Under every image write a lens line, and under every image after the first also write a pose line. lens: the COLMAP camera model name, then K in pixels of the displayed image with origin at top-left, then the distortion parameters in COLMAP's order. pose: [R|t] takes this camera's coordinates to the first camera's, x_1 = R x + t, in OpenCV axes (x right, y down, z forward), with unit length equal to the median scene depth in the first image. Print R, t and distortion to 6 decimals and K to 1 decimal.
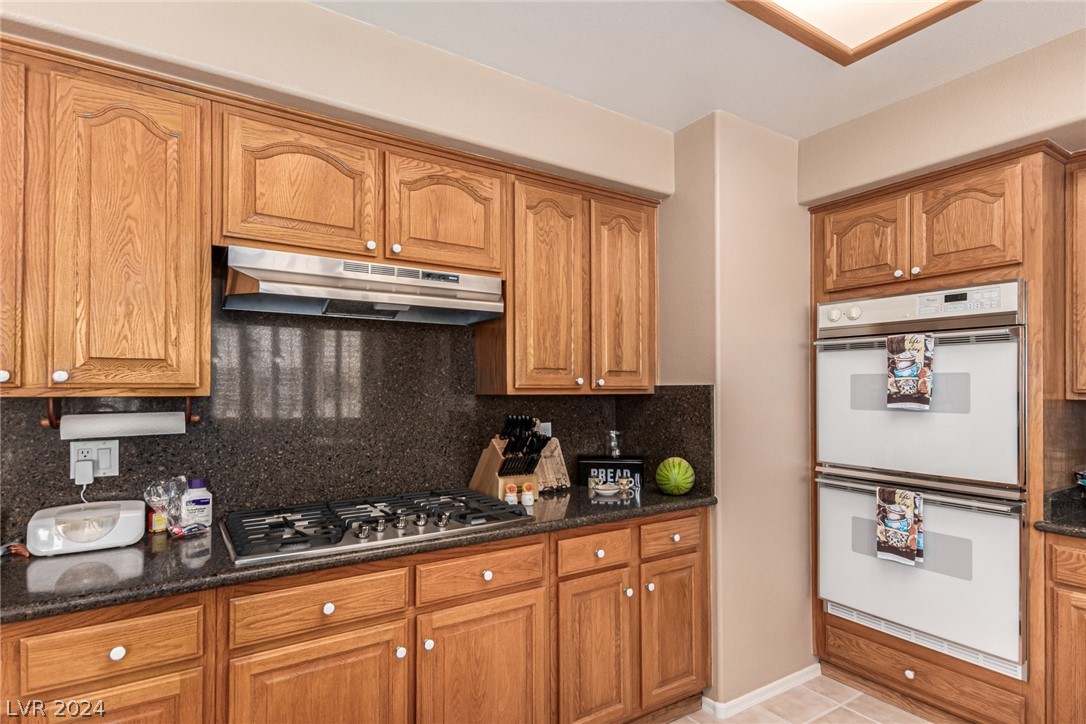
lens RADIAL K [[559.6, 0, 501.0], [0, 559.6, 383.4], [0, 0, 1]] dist [0.010502, -0.002921]
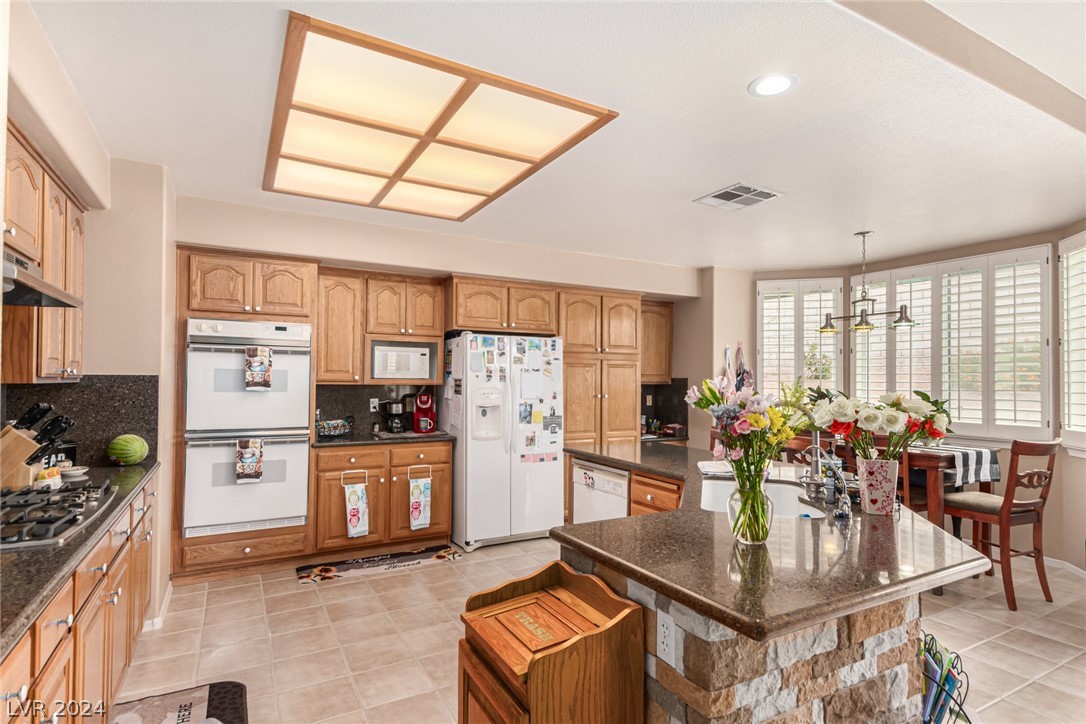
lens RADIAL K [[559.6, 0, 549.7], [0, 559.6, 370.2], [0, 0, 1]] dist [0.010502, -0.002921]
pose [[0.066125, 0.017461, 0.997659, -0.916650], [-0.016698, 0.999726, -0.016391, -0.002395], [-0.997672, -0.015575, 0.066398, 0.008446]]
